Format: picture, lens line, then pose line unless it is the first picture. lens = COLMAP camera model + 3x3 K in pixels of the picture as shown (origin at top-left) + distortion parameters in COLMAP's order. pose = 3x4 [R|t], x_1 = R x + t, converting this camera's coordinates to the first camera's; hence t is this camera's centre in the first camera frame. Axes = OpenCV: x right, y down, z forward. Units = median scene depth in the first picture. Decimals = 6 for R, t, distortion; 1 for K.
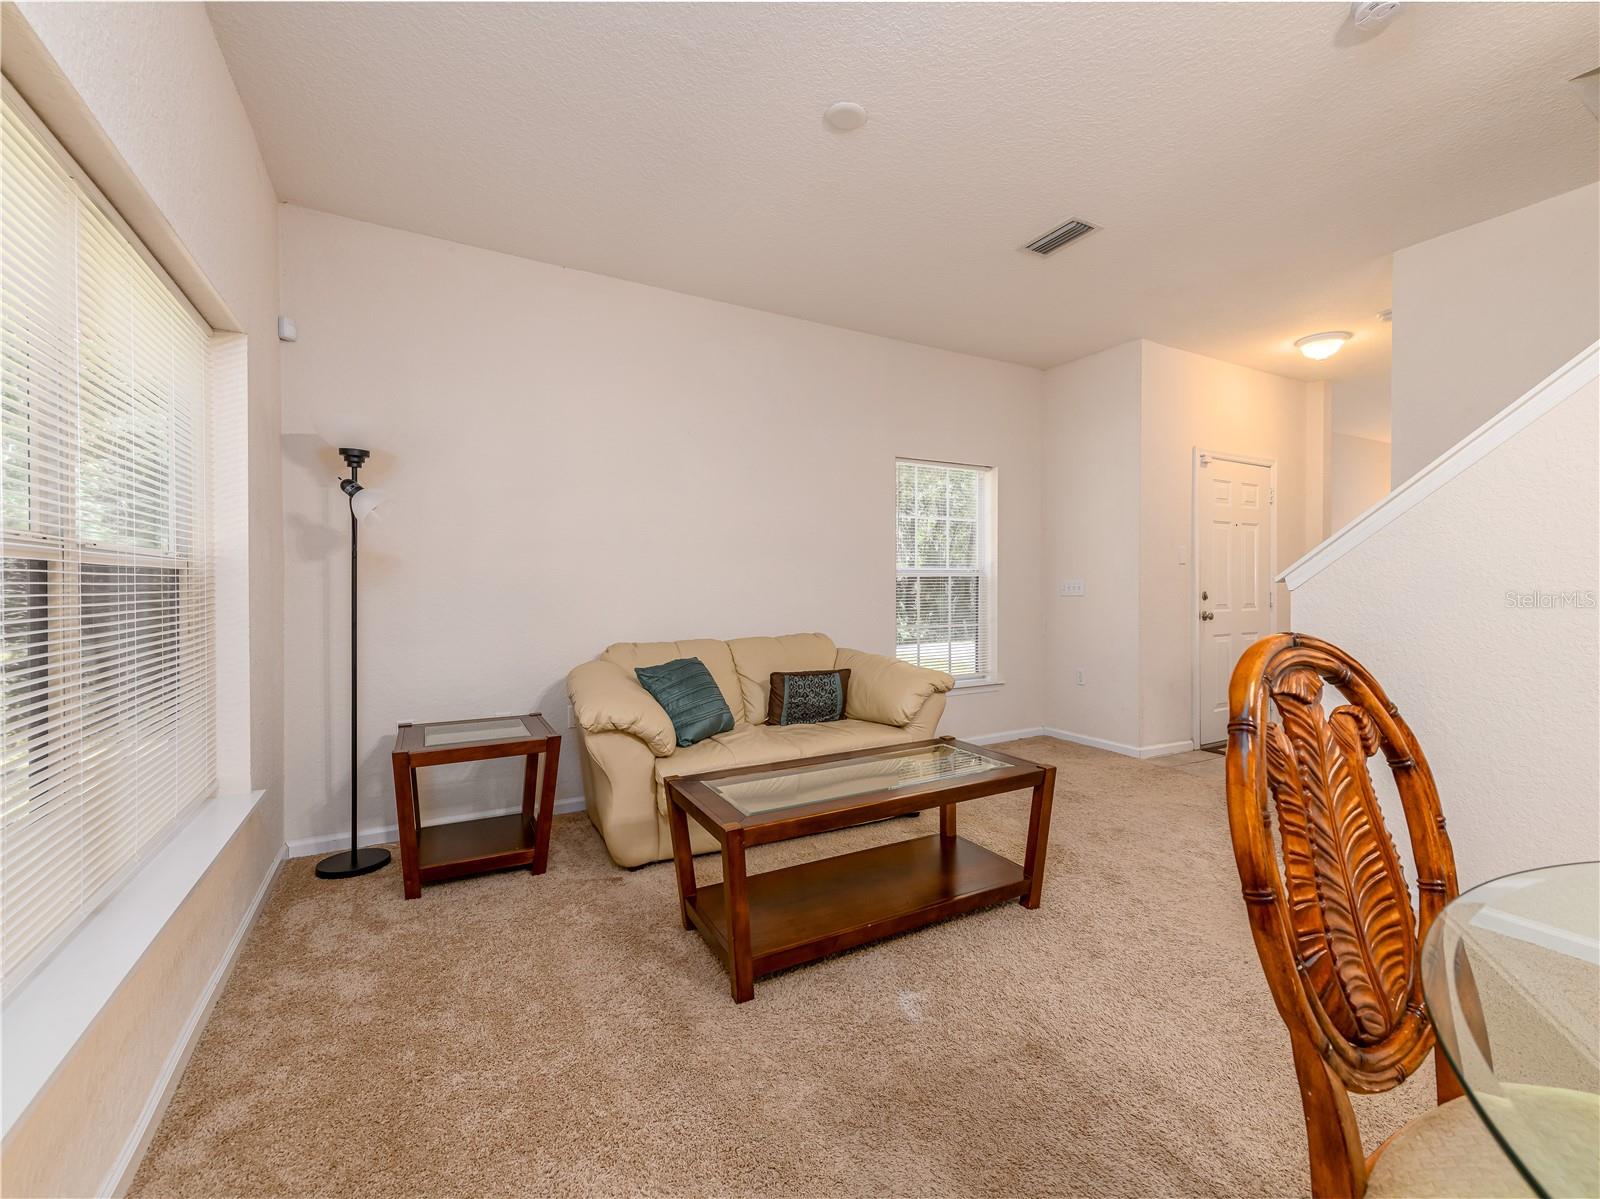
lens RADIAL K [[665.4, 0, 792.3], [0, 665.4, 586.5], [0, 0, 1]] dist [0.002587, -0.000137]
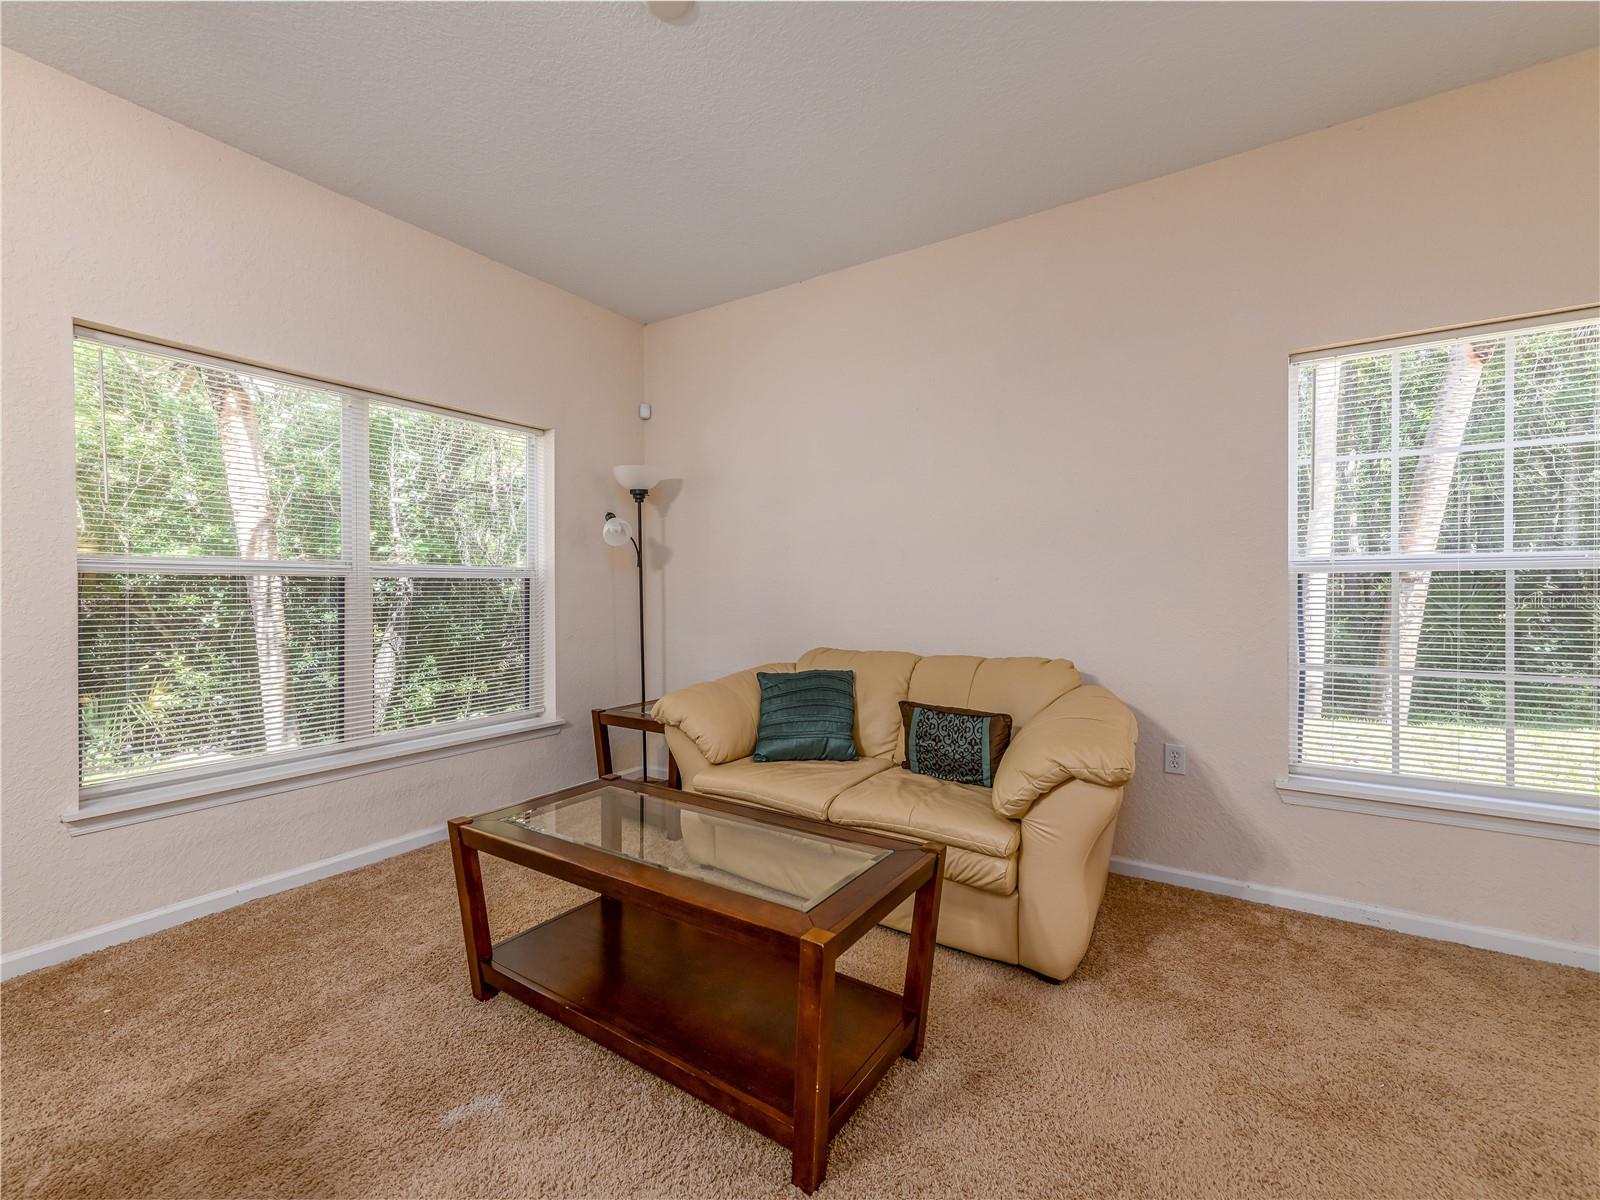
lens RADIAL K [[665.4, 0, 792.3], [0, 665.4, 587.0], [0, 0, 1]] dist [0.002587, -0.000137]
pose [[0.470318, 0.001416, -0.882496, 0.592629], [-0.004593, 0.999989, -0.000843, -0.001863], [0.882485, 0.004450, 0.470319, 0.520443]]
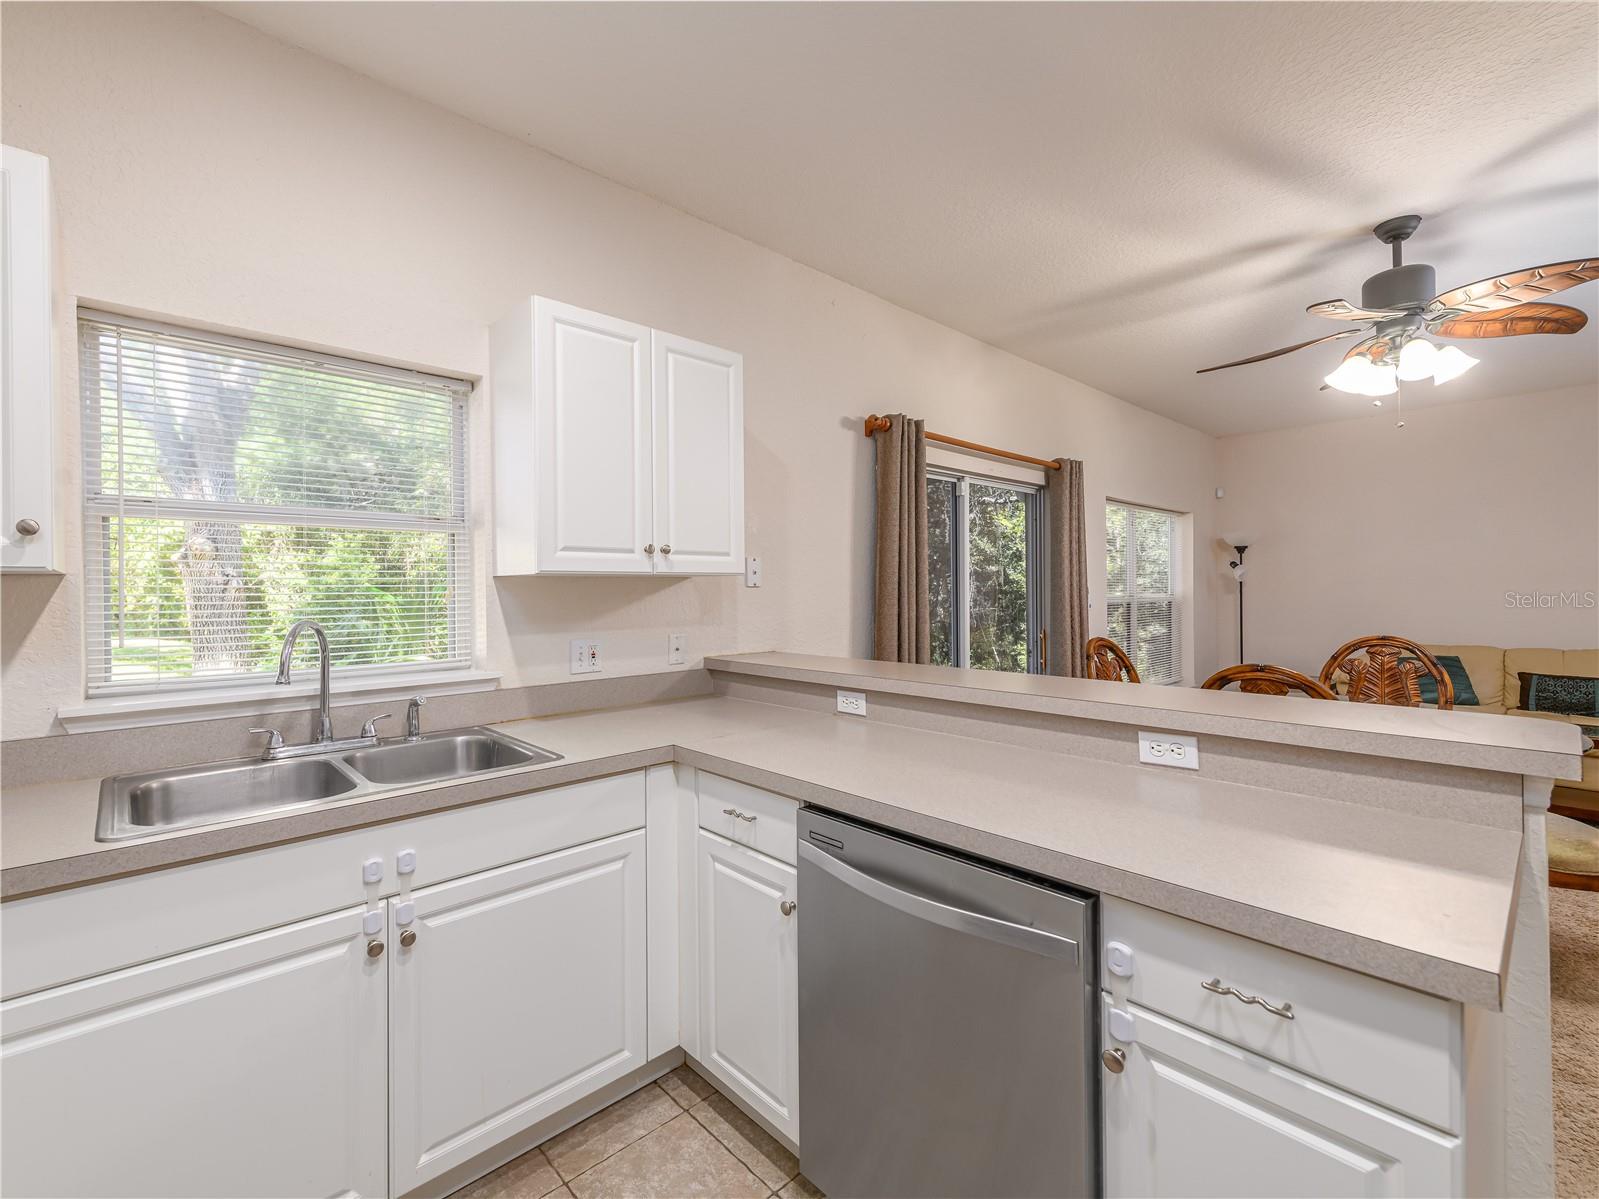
lens RADIAL K [[665.0, 0, 791.8], [0, 665.0, 586.5], [0, 0, 1]] dist [0.002587, -0.000137]
pose [[0.216045, -0.002502, -0.976380, 1.022424], [-0.000104, 0.999997, -0.002586, -0.049174], [0.976383, 0.000660, 0.216044, -0.824239]]
